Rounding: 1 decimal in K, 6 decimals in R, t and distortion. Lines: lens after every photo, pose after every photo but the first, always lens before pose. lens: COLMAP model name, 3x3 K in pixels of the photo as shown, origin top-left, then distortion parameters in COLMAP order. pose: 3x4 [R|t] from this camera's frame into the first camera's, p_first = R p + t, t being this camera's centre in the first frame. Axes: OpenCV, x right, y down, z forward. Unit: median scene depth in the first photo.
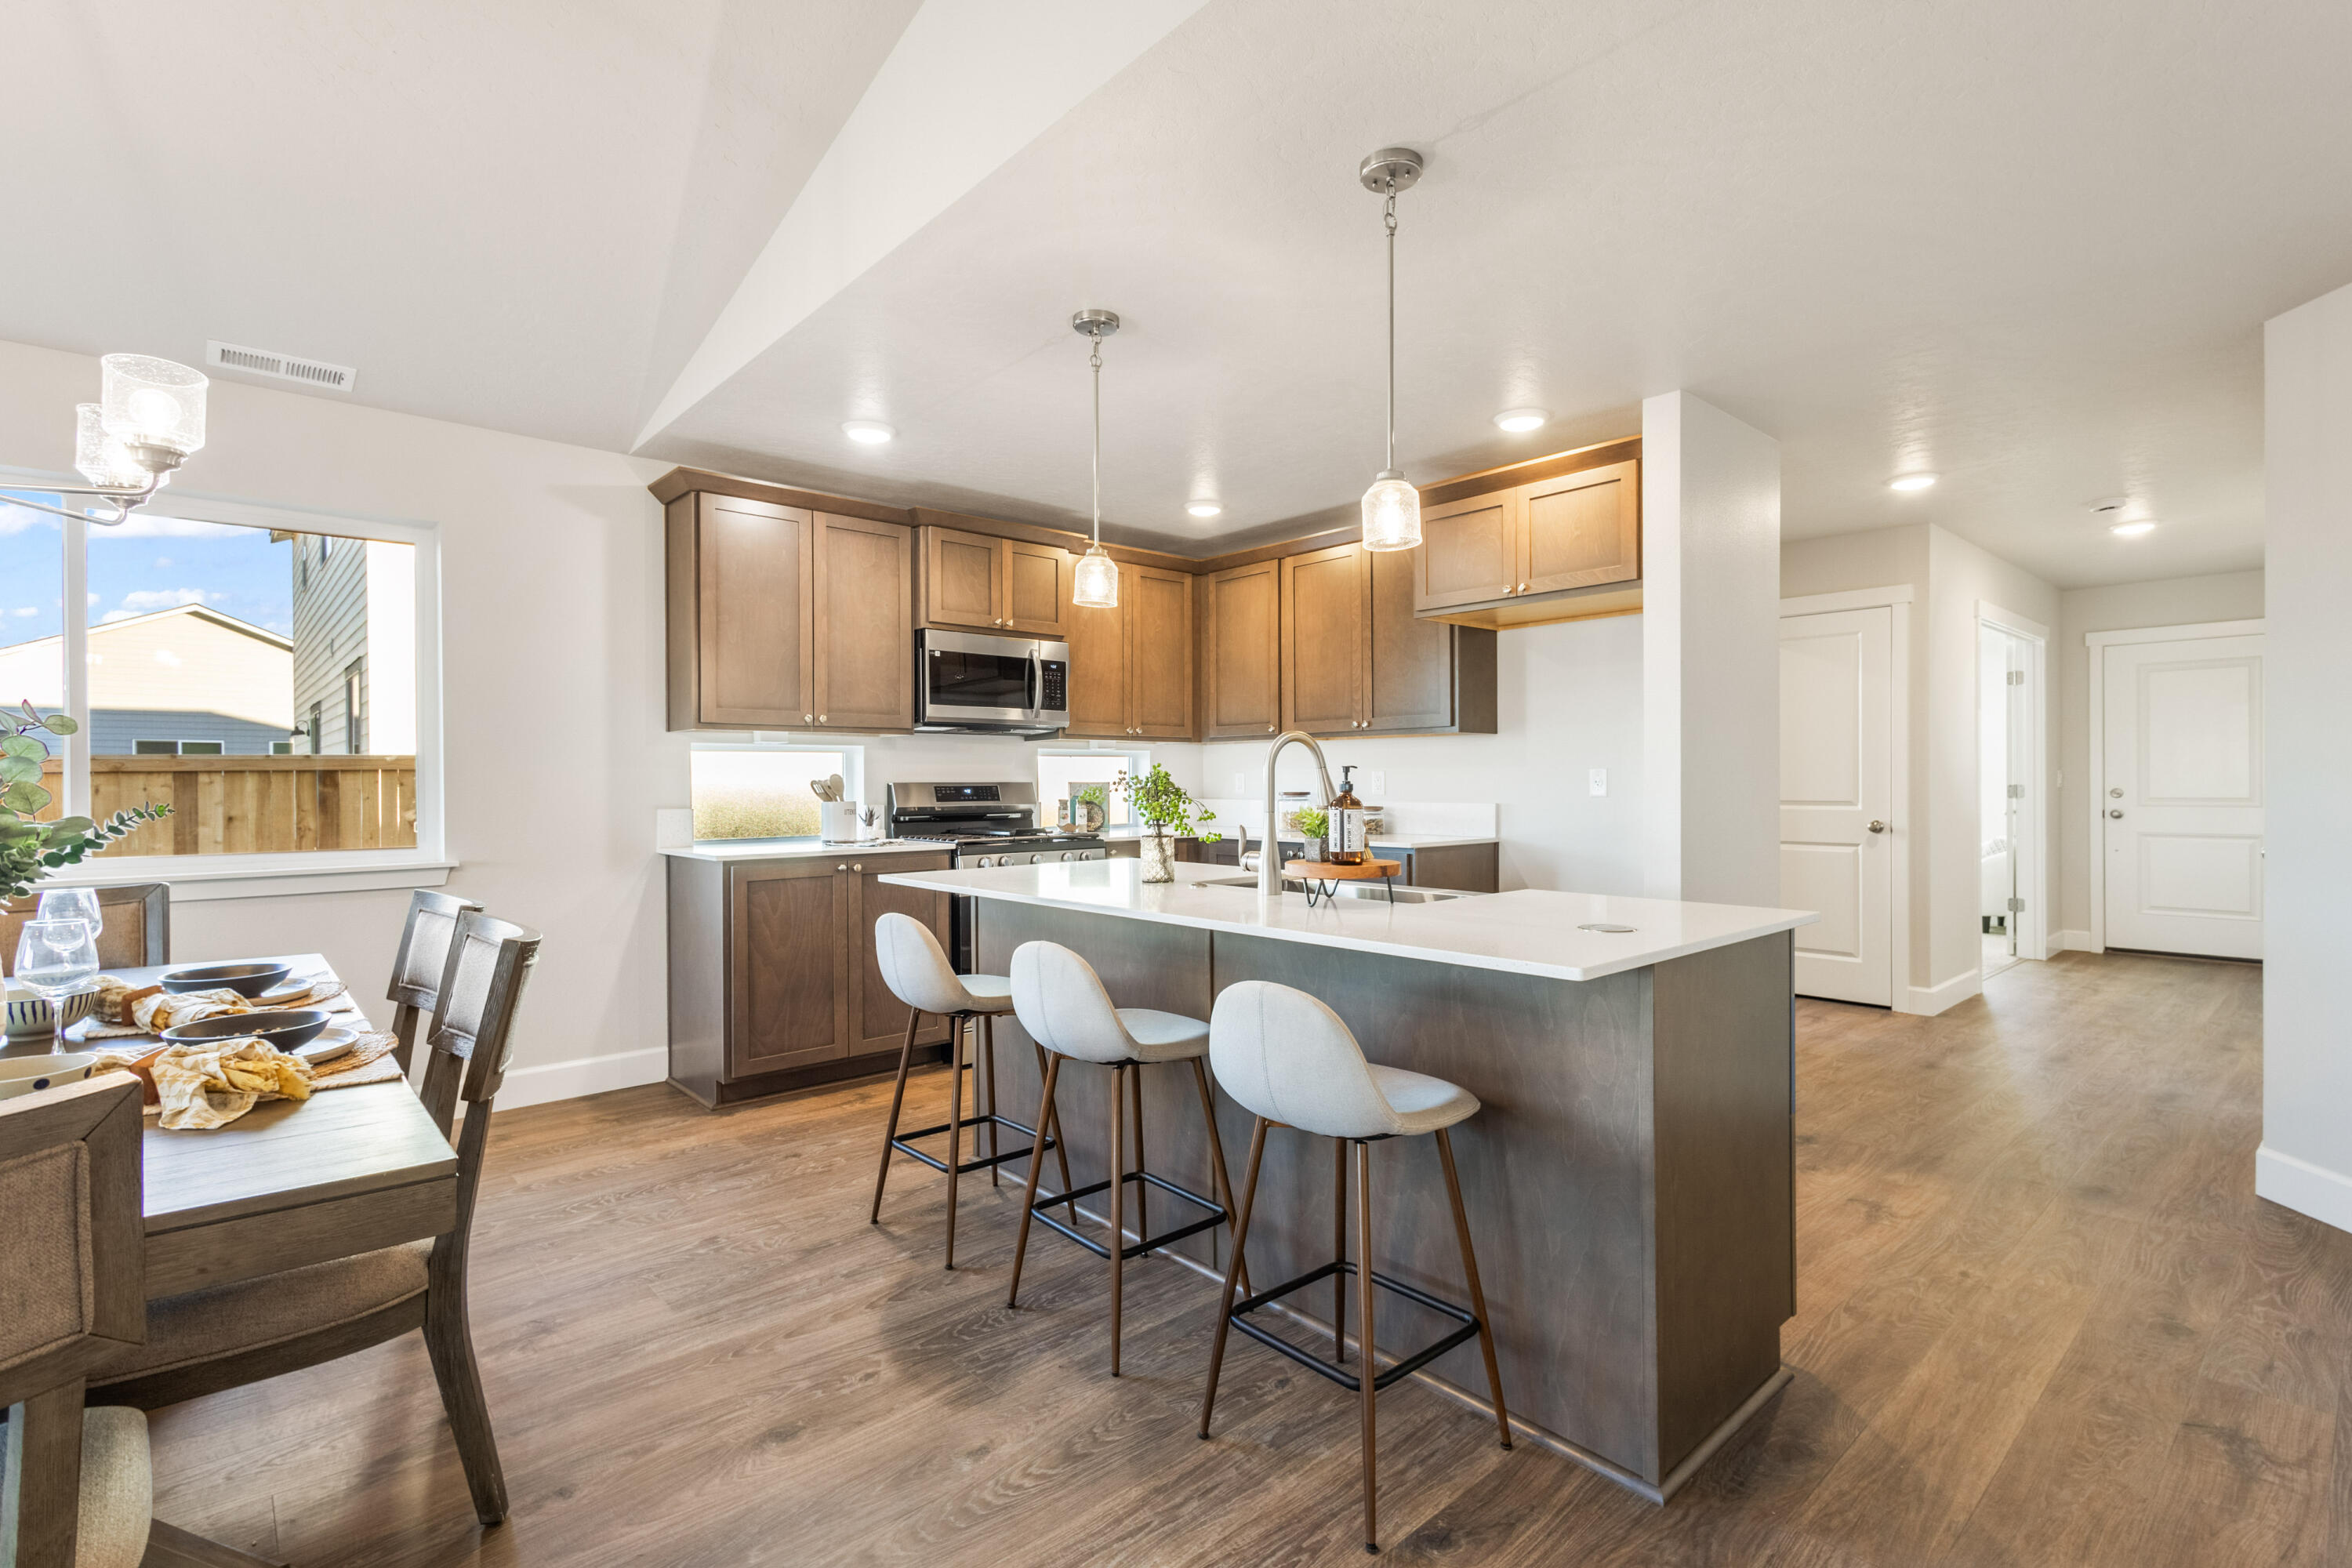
lens RADIAL K [[1091.9, 0, 1176.0], [0, 1091.9, 784.0], [0, 0, 1]] dist [0.014903, -0.000150]
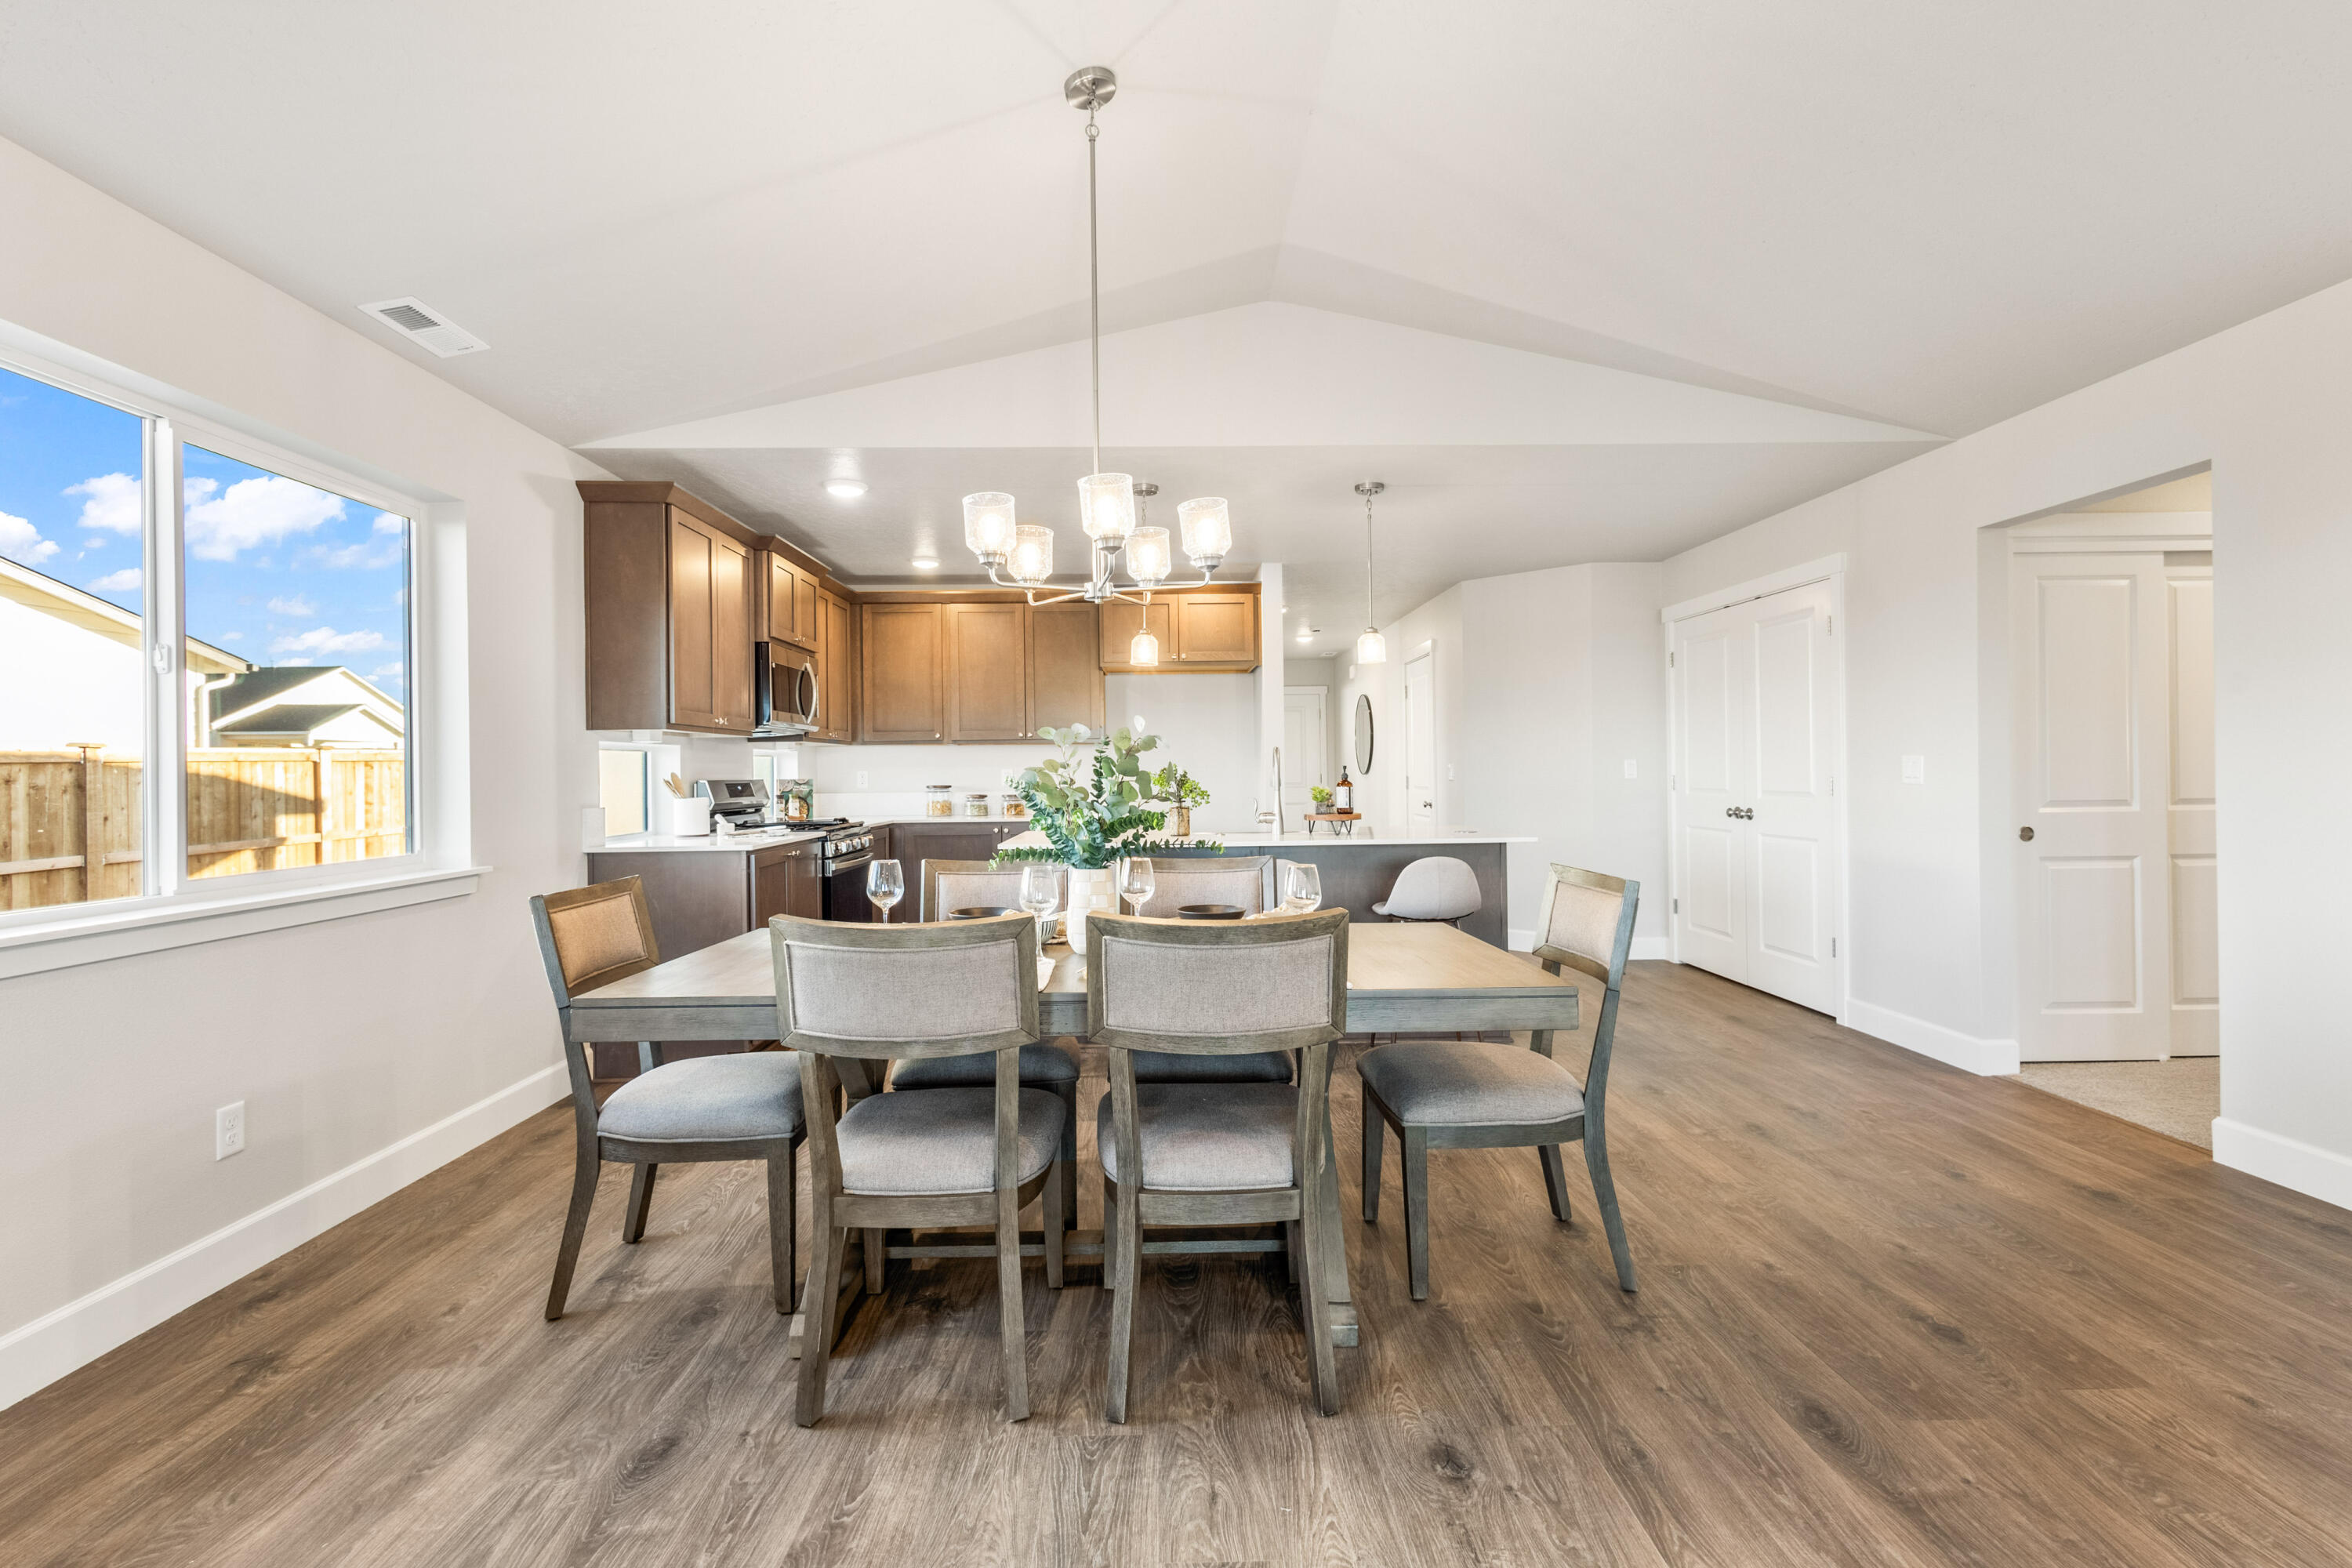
lens RADIAL K [[1091.9, 0, 1176.0], [0, 1091.9, 784.0], [0, 0, 1]] dist [0.014903, -0.000150]
pose [[0.652749, -0.013411, 0.757456, -0.799889], [0.012855, 0.999895, 0.006625, 0.000794], [-0.757465, 0.005413, 0.652853, -0.054090]]
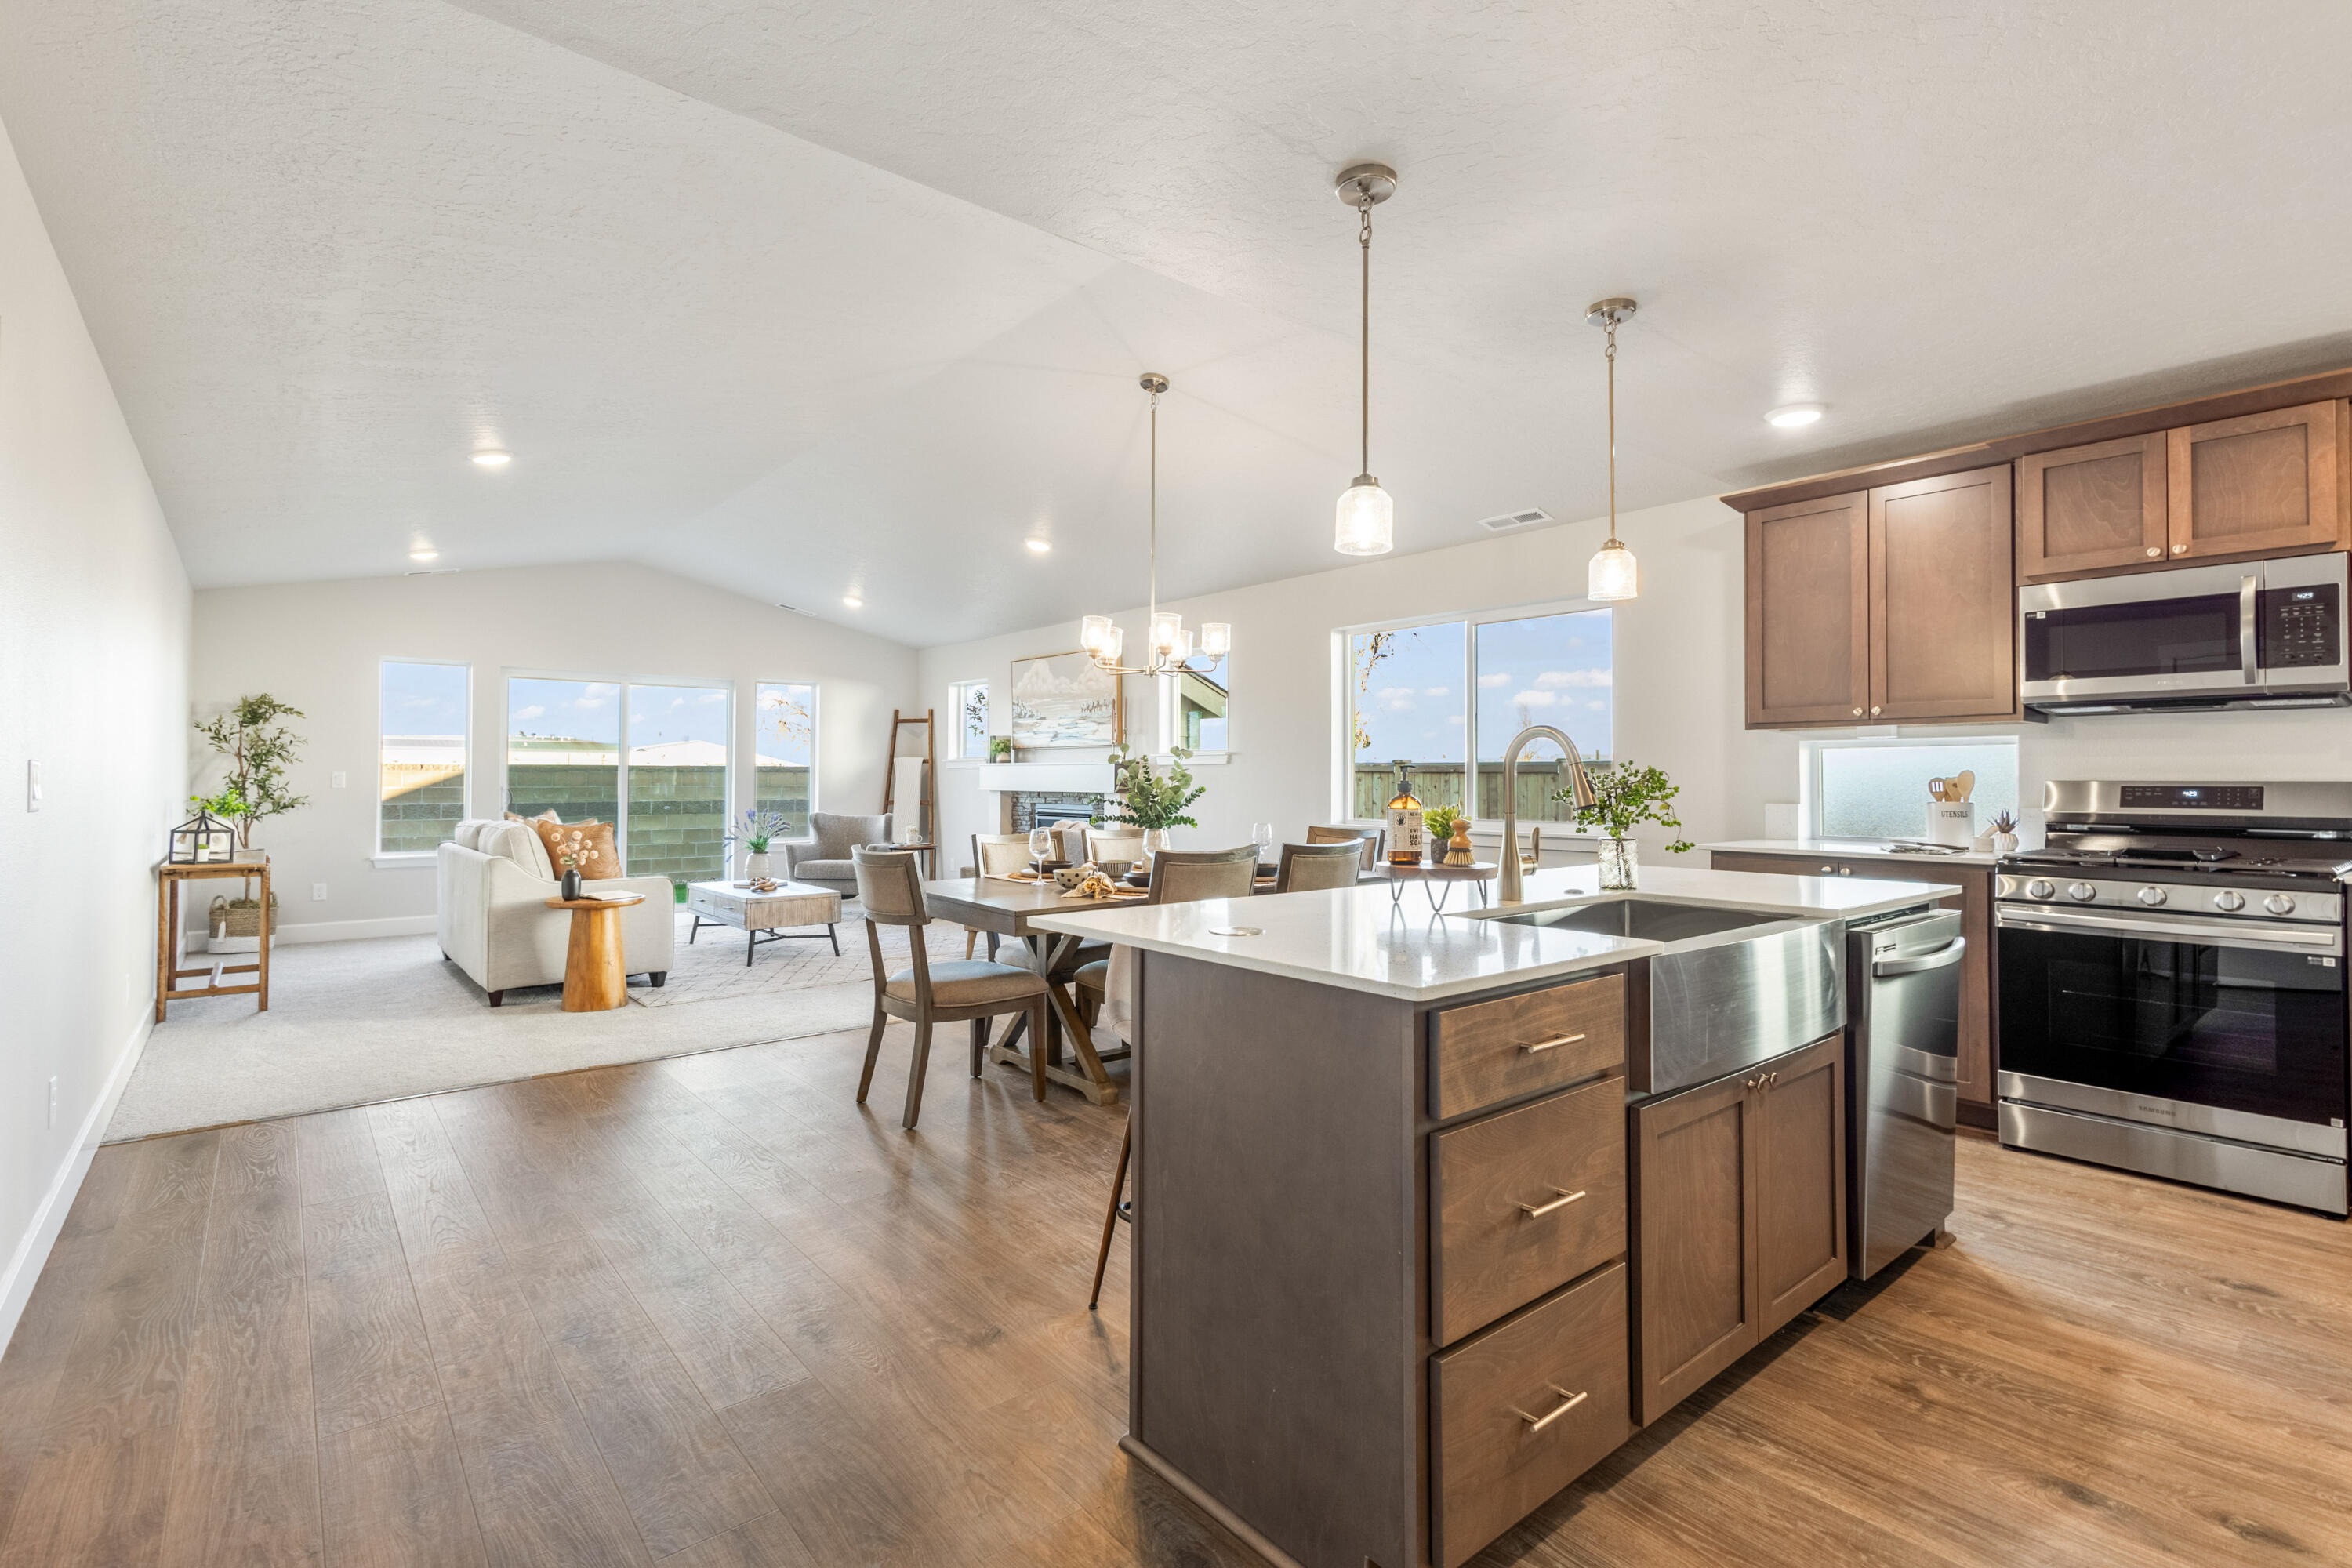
lens RADIAL K [[1089.0, 0, 1179.4], [0, 1089.0, 752.3], [0, 0, 1]] dist [0.019467, -0.006605]
pose [[-0.040536, -0.018777, -0.999002, 0.585024], [-0.007400, 0.999802, -0.018491, -0.002045], [0.999151, 0.006643, -0.040667, 0.414872]]
